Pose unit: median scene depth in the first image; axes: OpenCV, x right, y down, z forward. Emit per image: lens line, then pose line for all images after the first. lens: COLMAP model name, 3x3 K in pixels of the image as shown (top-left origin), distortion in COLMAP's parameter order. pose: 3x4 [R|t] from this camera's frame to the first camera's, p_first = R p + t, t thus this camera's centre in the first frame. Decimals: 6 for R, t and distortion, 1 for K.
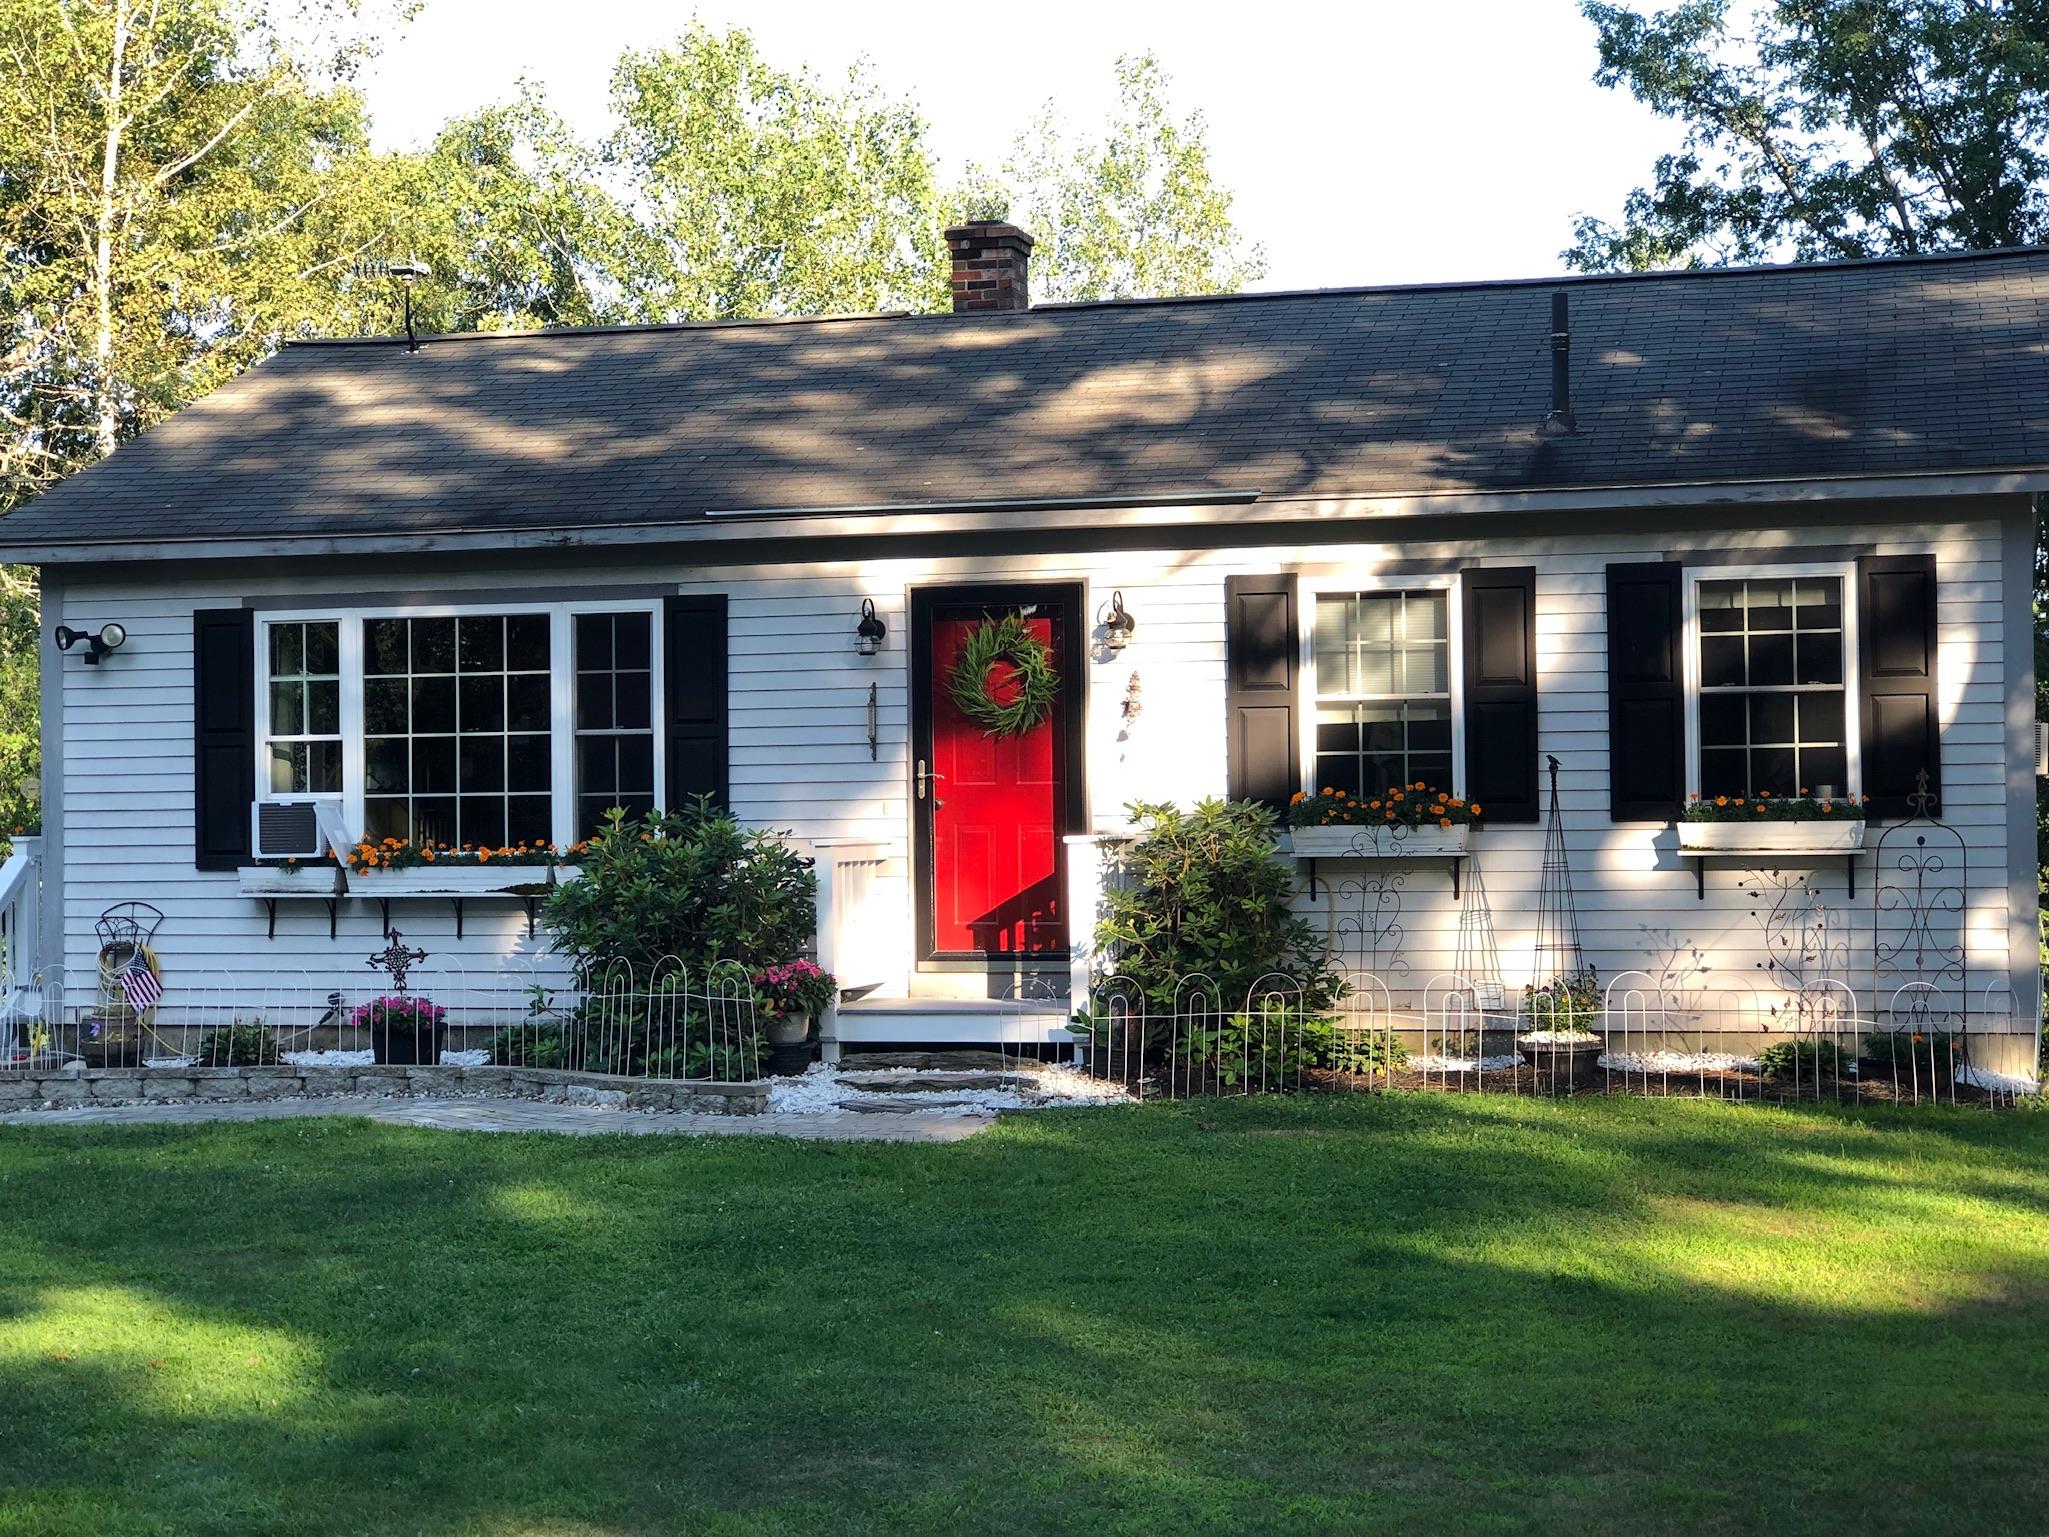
lens RADIAL K [[3388.9, 0, 1024.9], [0, 3388.9, 803.5], [0, 0, 1]] dist [0.158031, 0.056627]
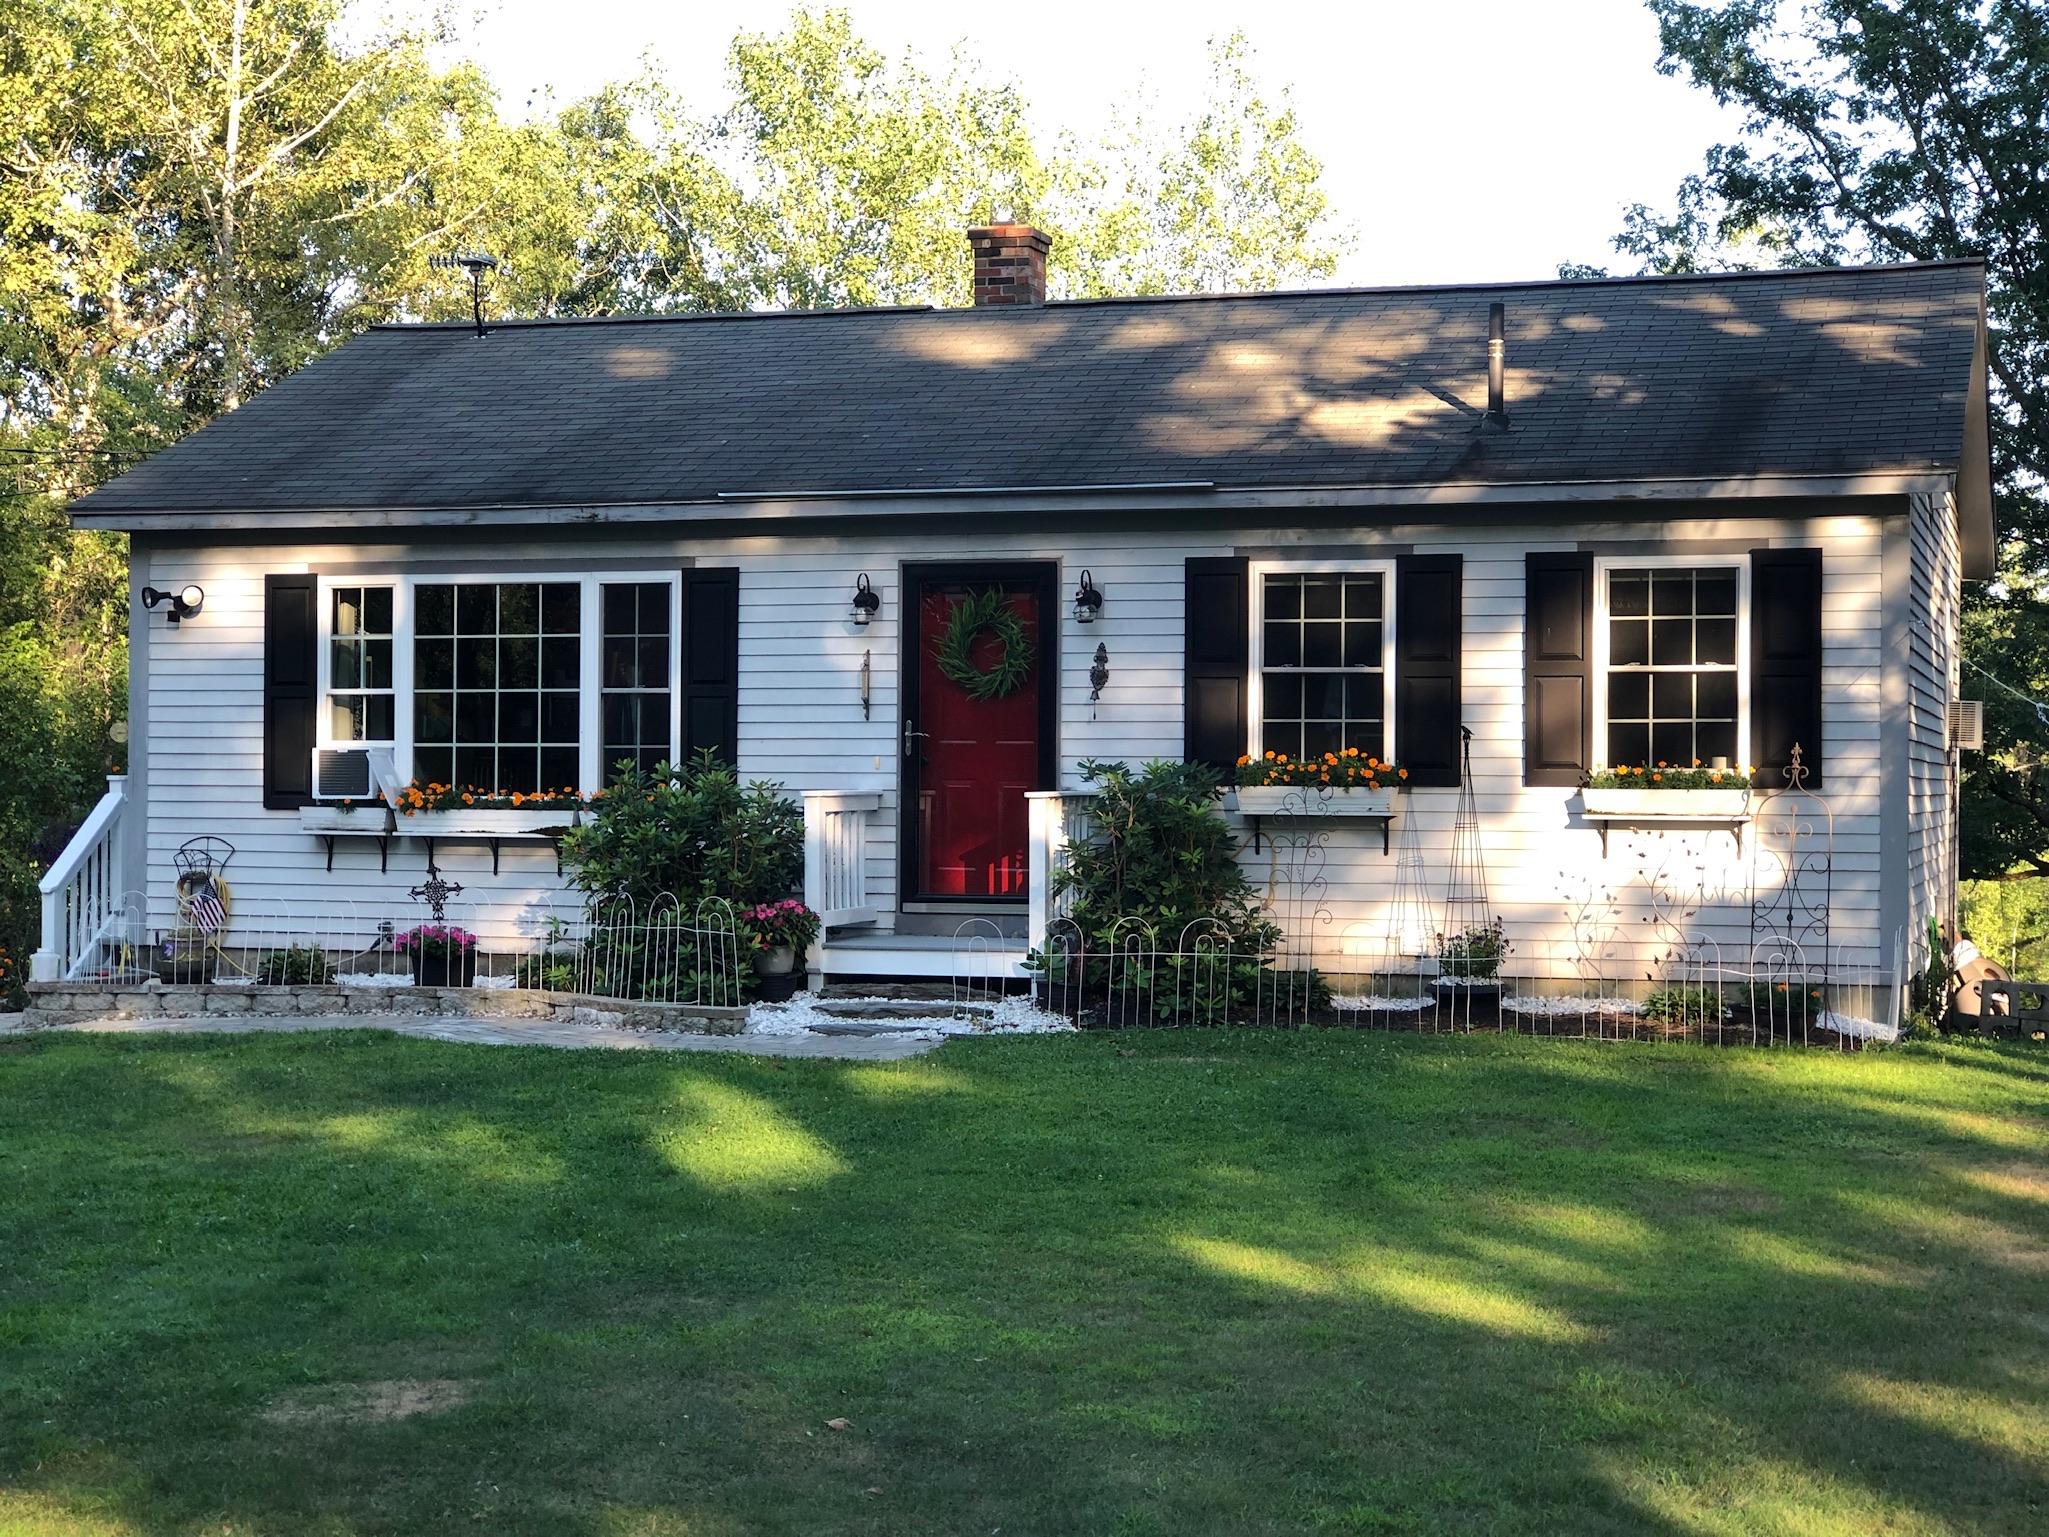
lens RADIAL K [[3411.6, 0, 1024.5], [0, 3411.6, 768.5], [0, 0, 1]] dist [0.199058, -0.102820]
pose [[0.998617, 0.016641, -0.049865, 0.061846], [-0.016420, 0.999853, 0.004838, -0.003124], [0.049938, -0.004013, 0.998744, -0.107203]]
